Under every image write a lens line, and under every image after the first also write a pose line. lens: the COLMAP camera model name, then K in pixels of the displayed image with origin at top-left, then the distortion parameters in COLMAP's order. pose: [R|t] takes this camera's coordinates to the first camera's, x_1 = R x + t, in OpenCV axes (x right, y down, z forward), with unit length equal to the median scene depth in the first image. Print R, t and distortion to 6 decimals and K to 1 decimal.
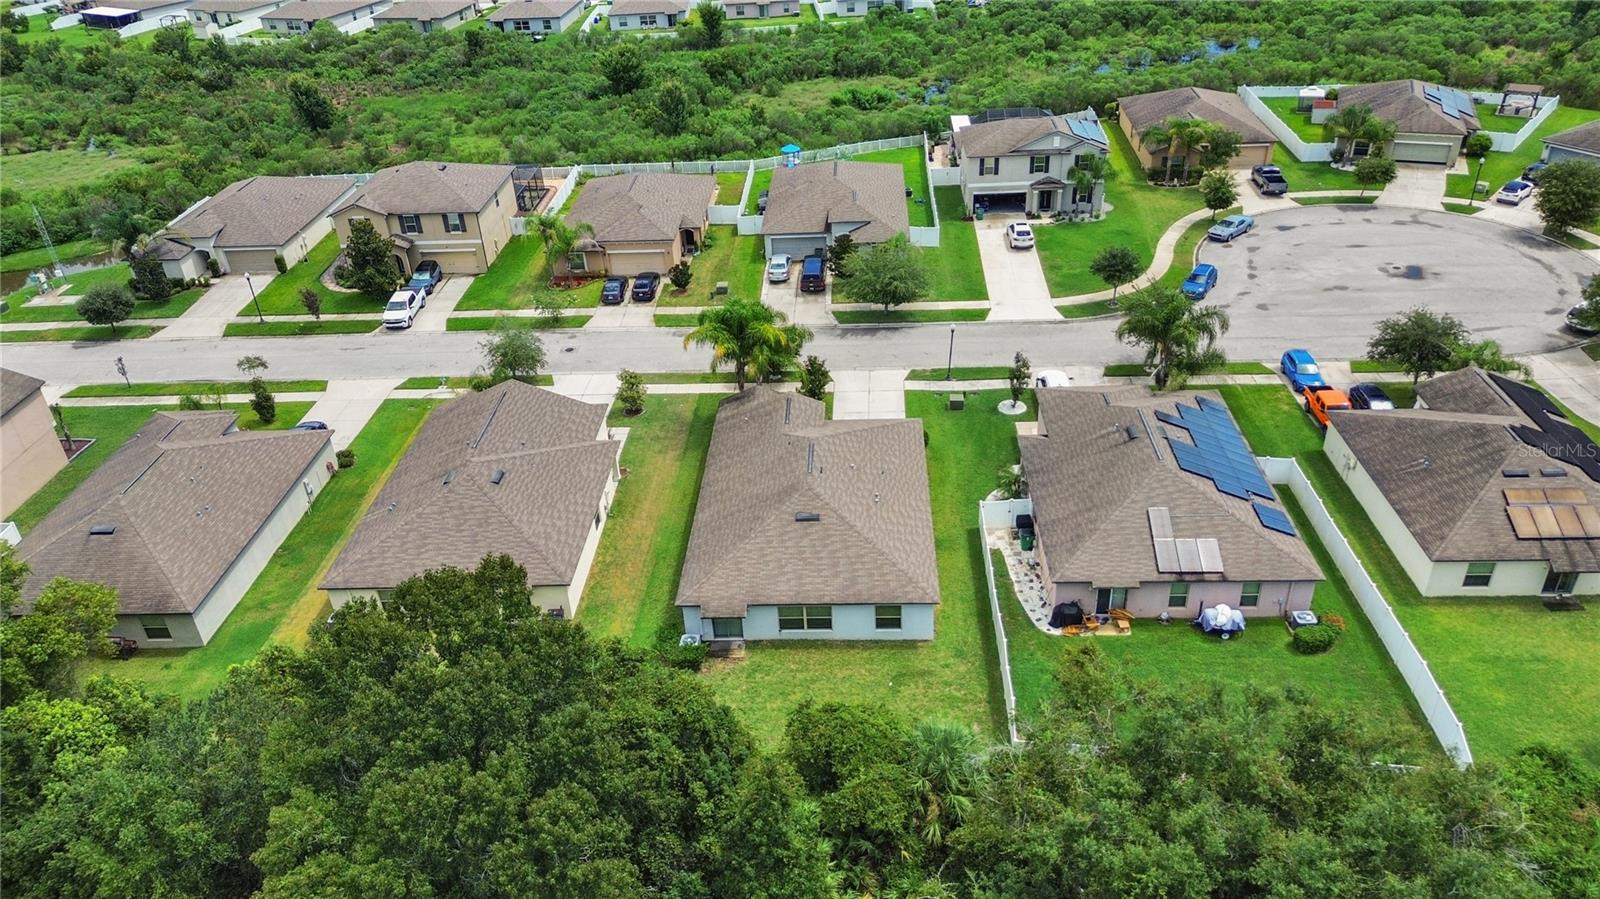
lens RADIAL K [[1123.5, 0, 726.4], [0, 1123.5, 473.8], [0, 0, 1]] dist [0.091391, -0.098178]
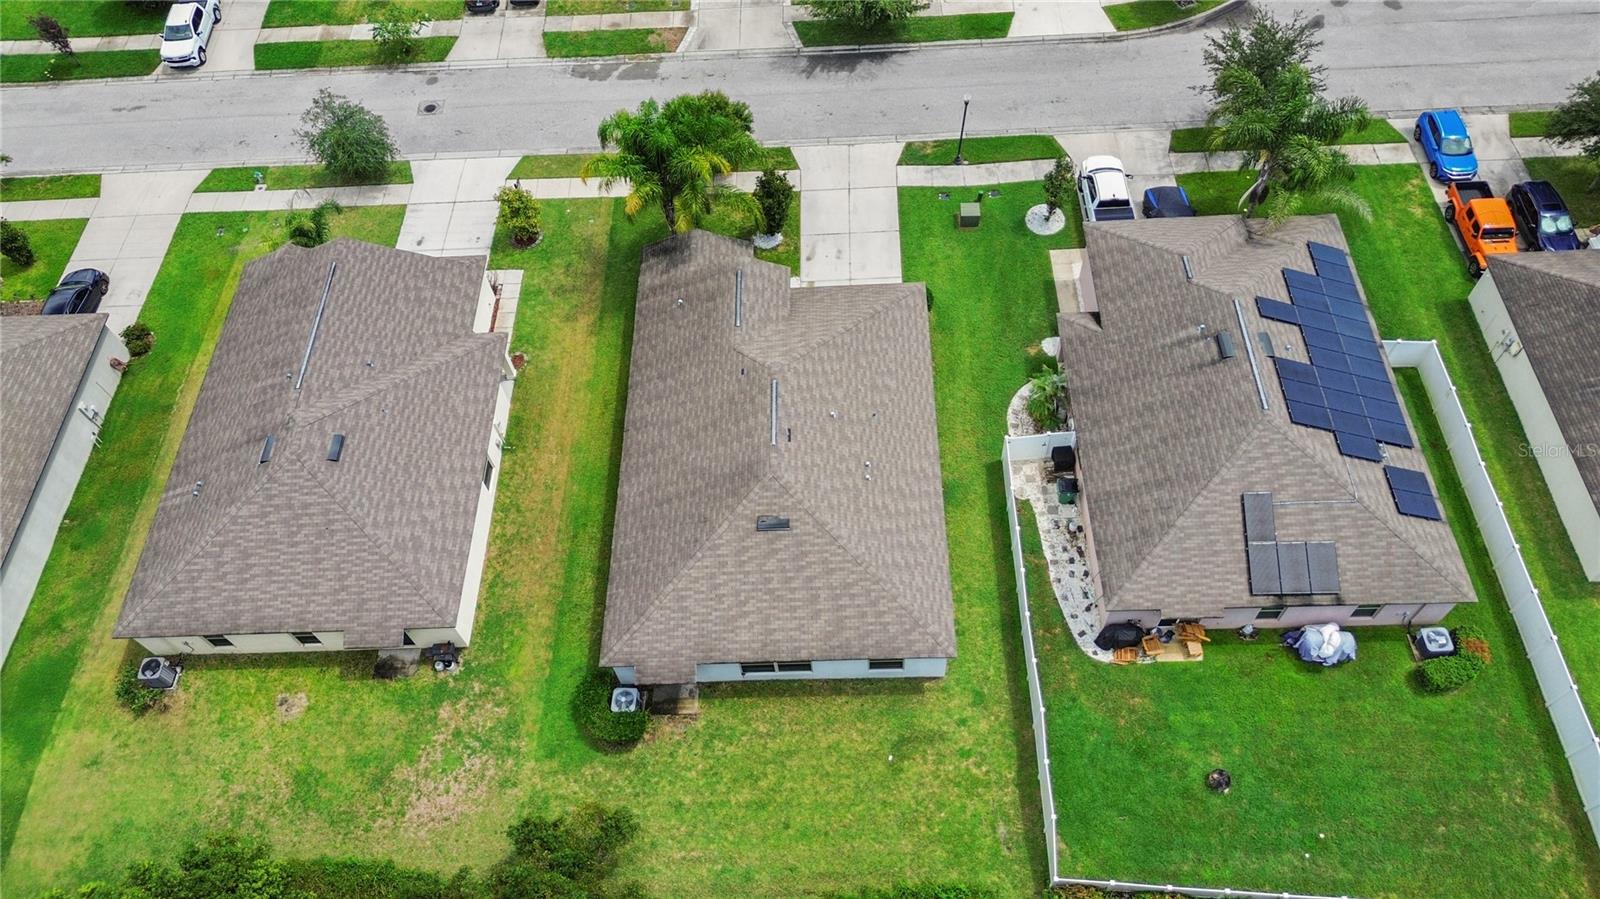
lens RADIAL K [[1118.7, 0, 744.0], [0, 1118.7, 449.9], [0, 0, 1]] dist [0.053802, -0.031854]
pose [[0.997127, -0.070890, 0.026687, 0.035654], [0.053213, 0.906311, 0.419247, -0.286371], [-0.053907, -0.416622, 0.907480, 0.349607]]
